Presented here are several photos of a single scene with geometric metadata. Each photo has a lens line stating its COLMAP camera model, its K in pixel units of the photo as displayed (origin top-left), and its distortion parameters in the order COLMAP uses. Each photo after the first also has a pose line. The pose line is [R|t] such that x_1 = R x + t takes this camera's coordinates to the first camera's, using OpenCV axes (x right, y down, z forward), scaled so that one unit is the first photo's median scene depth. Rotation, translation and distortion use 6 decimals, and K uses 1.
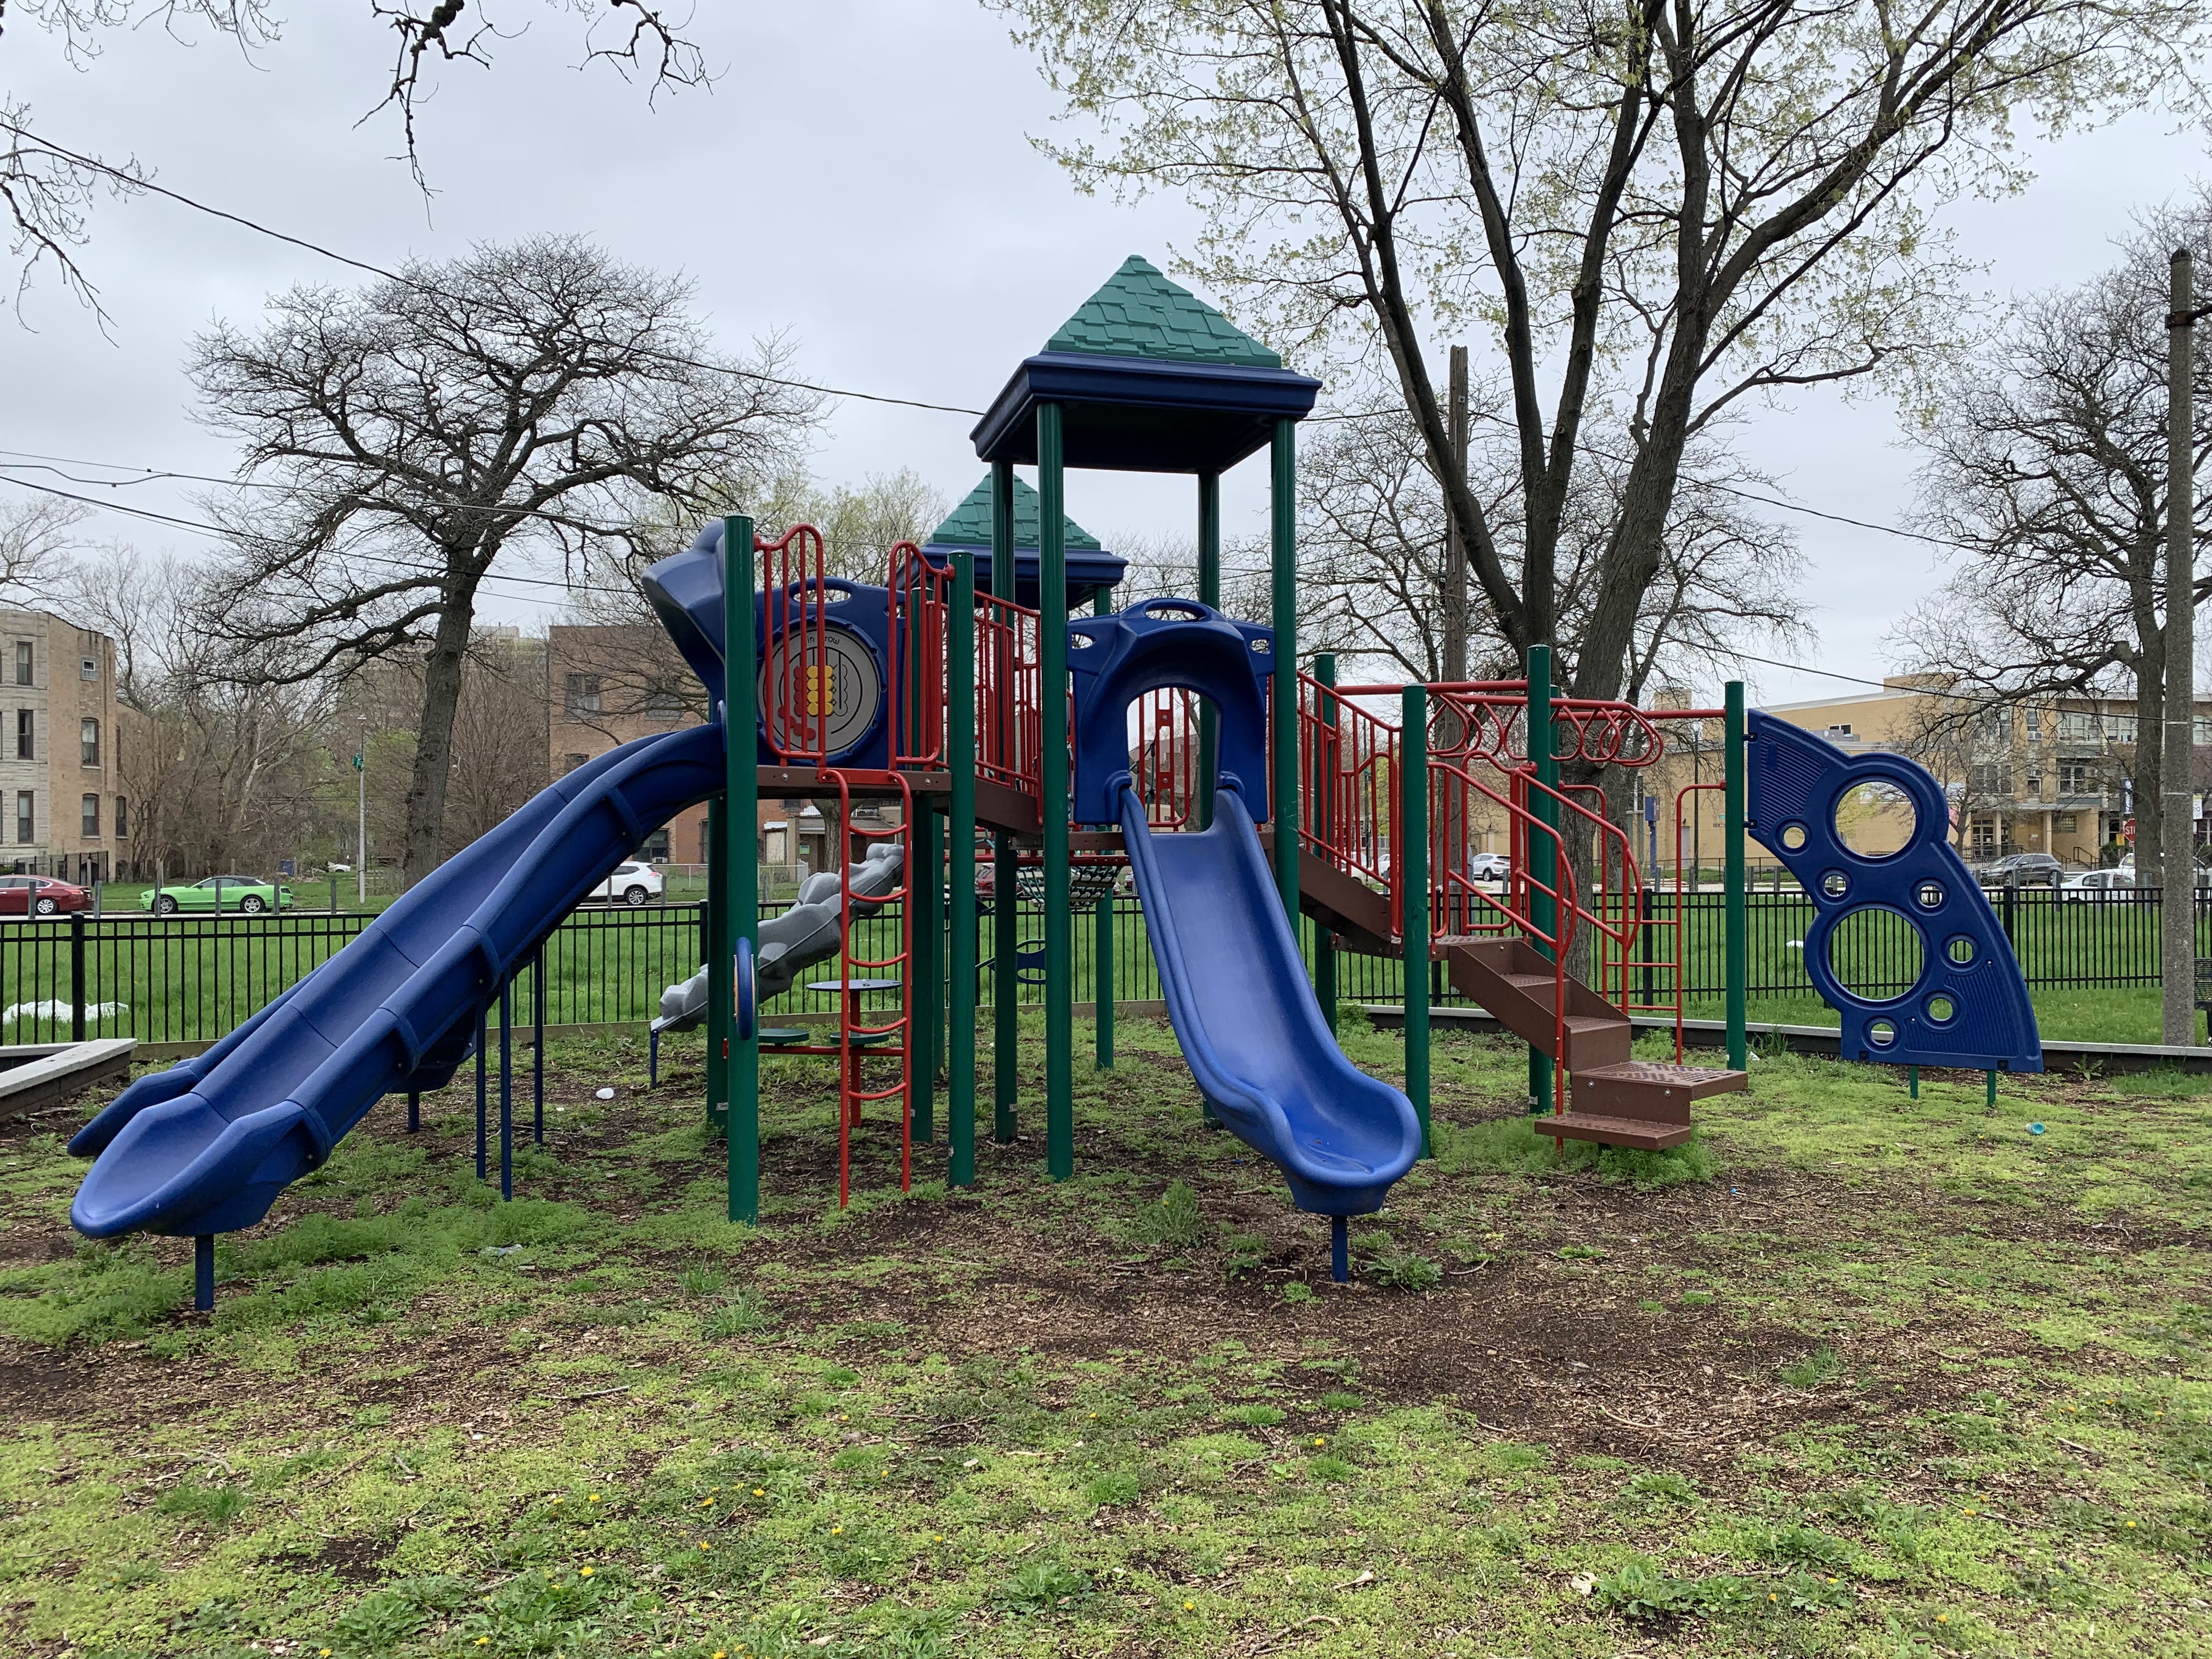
lens RADIAL K [[1684.6, 0, 1112.0], [0, 1684.6, 858.7], [0, 0, 1]] dist [0.008875, 0.003123]
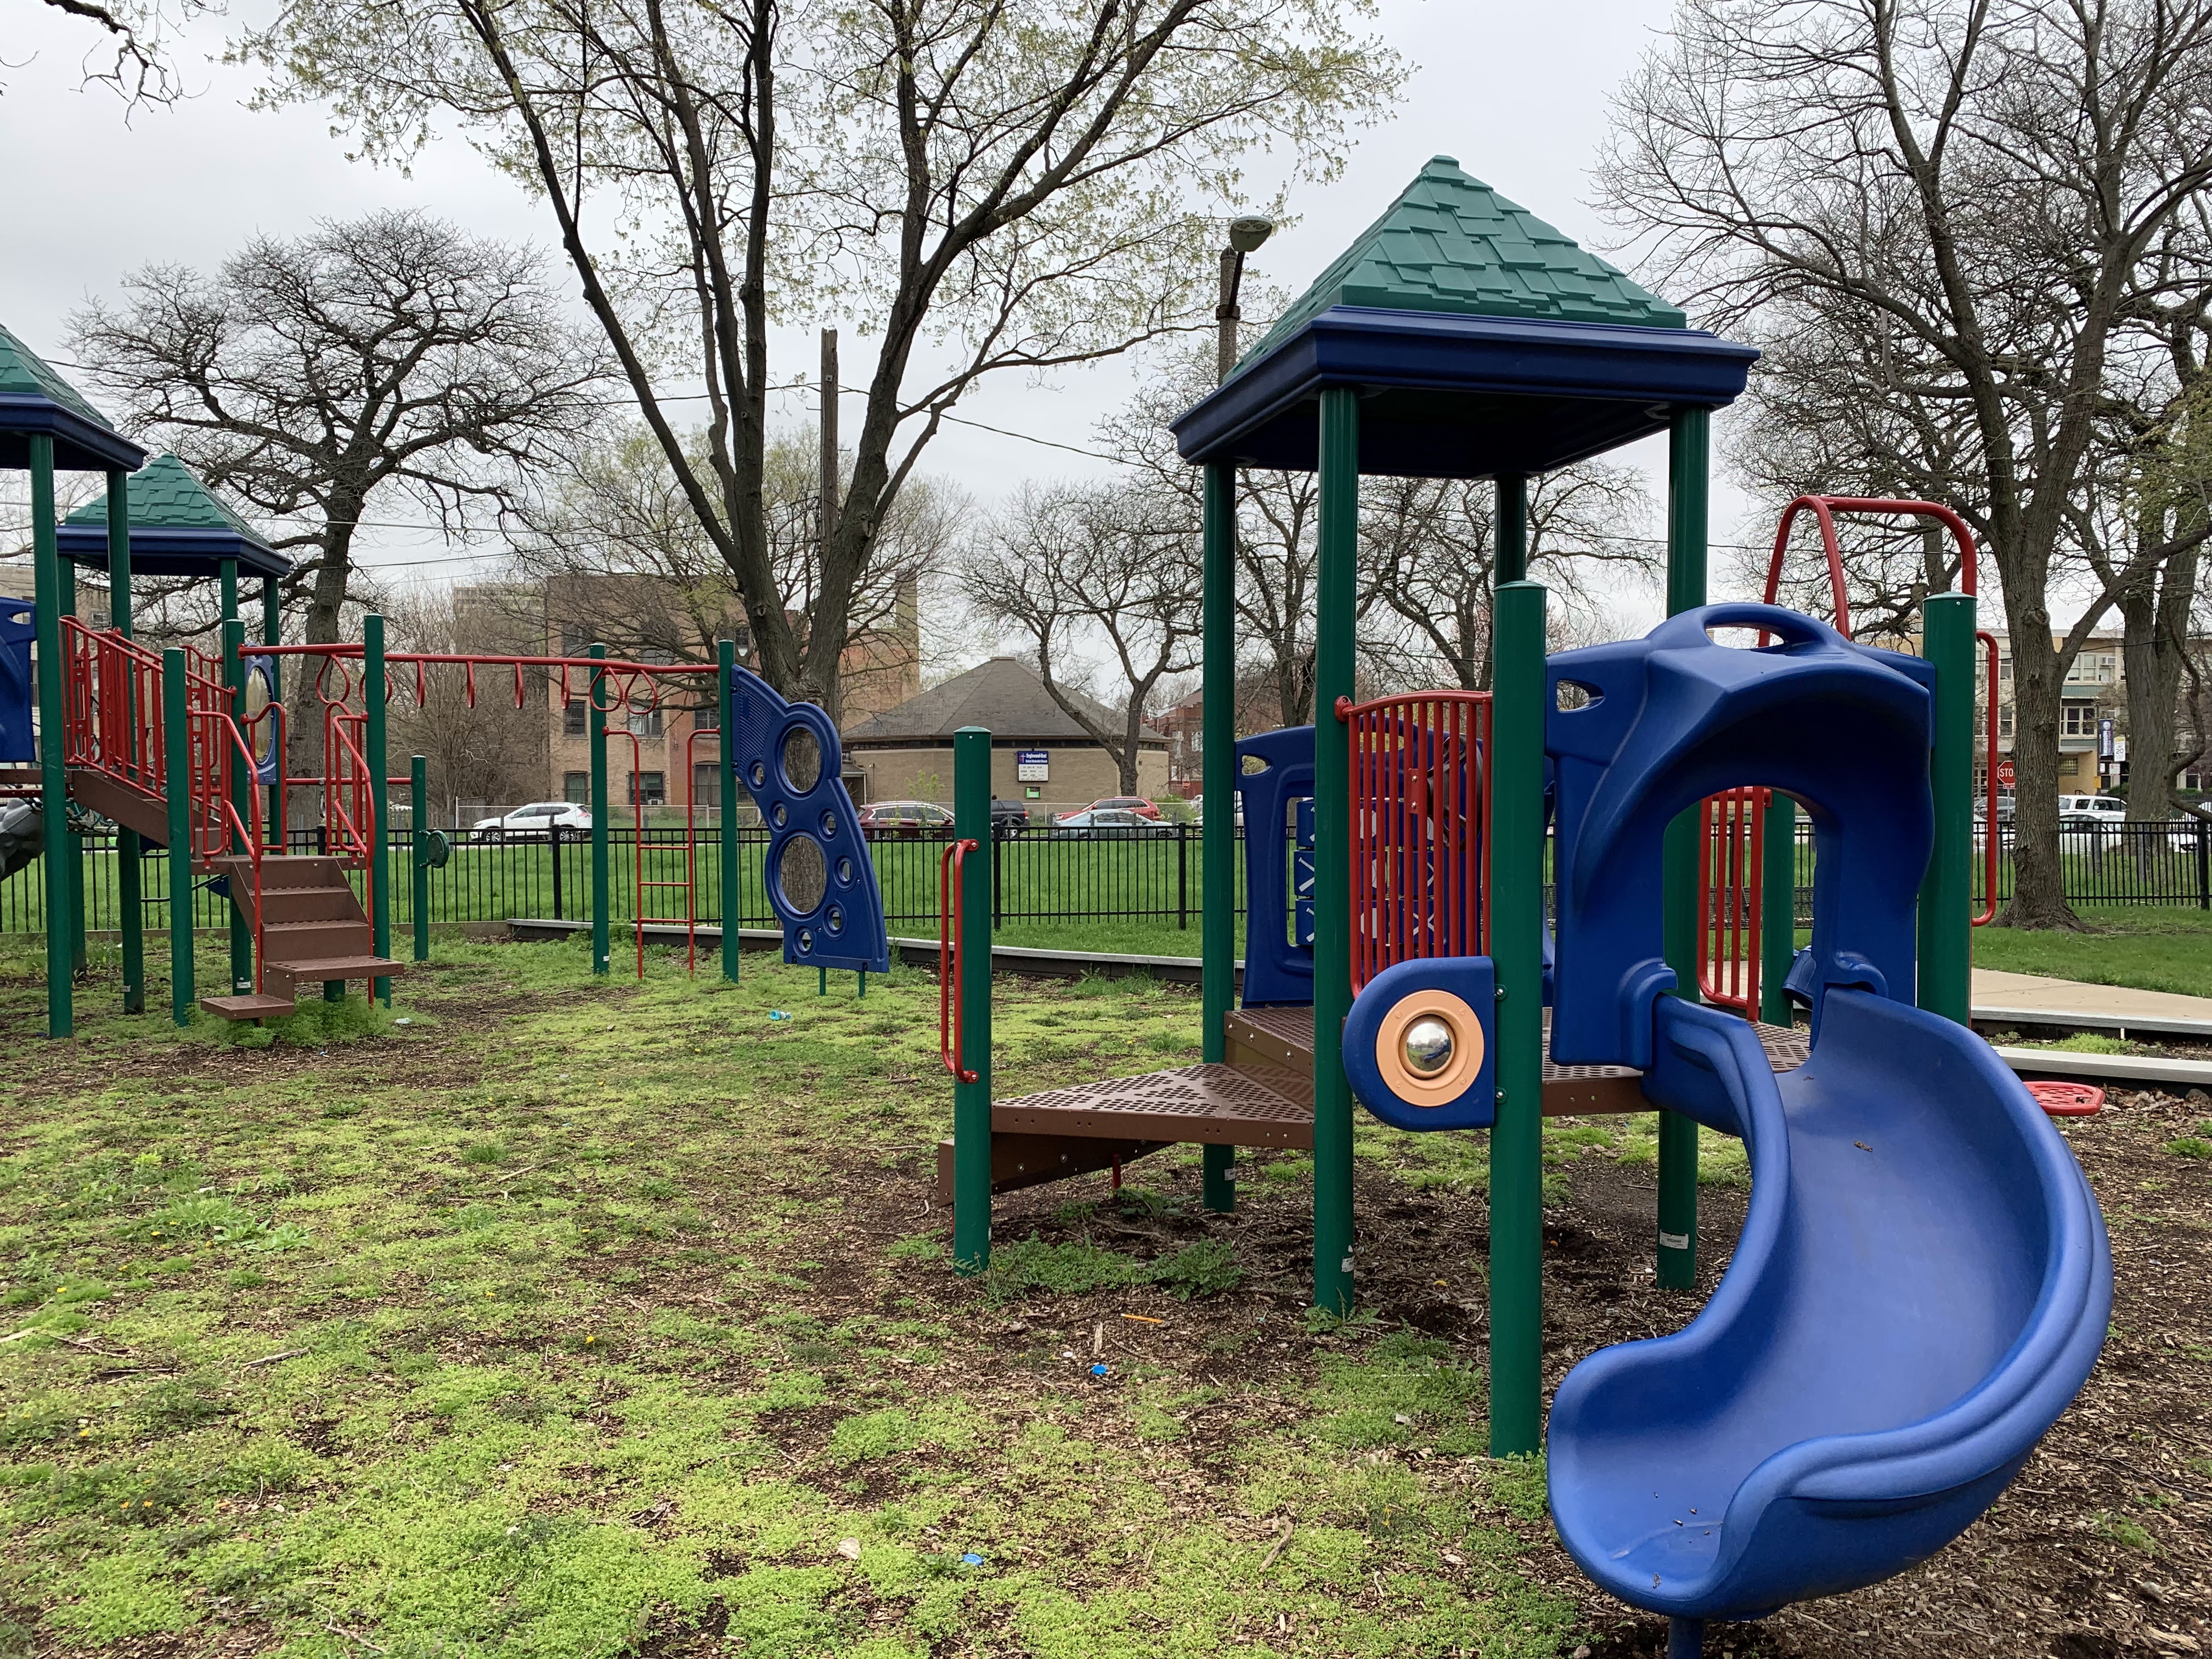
lens RADIAL K [[1664.1, 0, 1123.1], [0, 1664.1, 848.5], [0, 0, 1]] dist [0.009271, -0.004447]
pose [[0.998204, 0.001769, -0.059876, 0.176751], [-0.000080, 0.999602, 0.028194, 0.000925], [0.059903, -0.028139, 0.997808, -0.025010]]
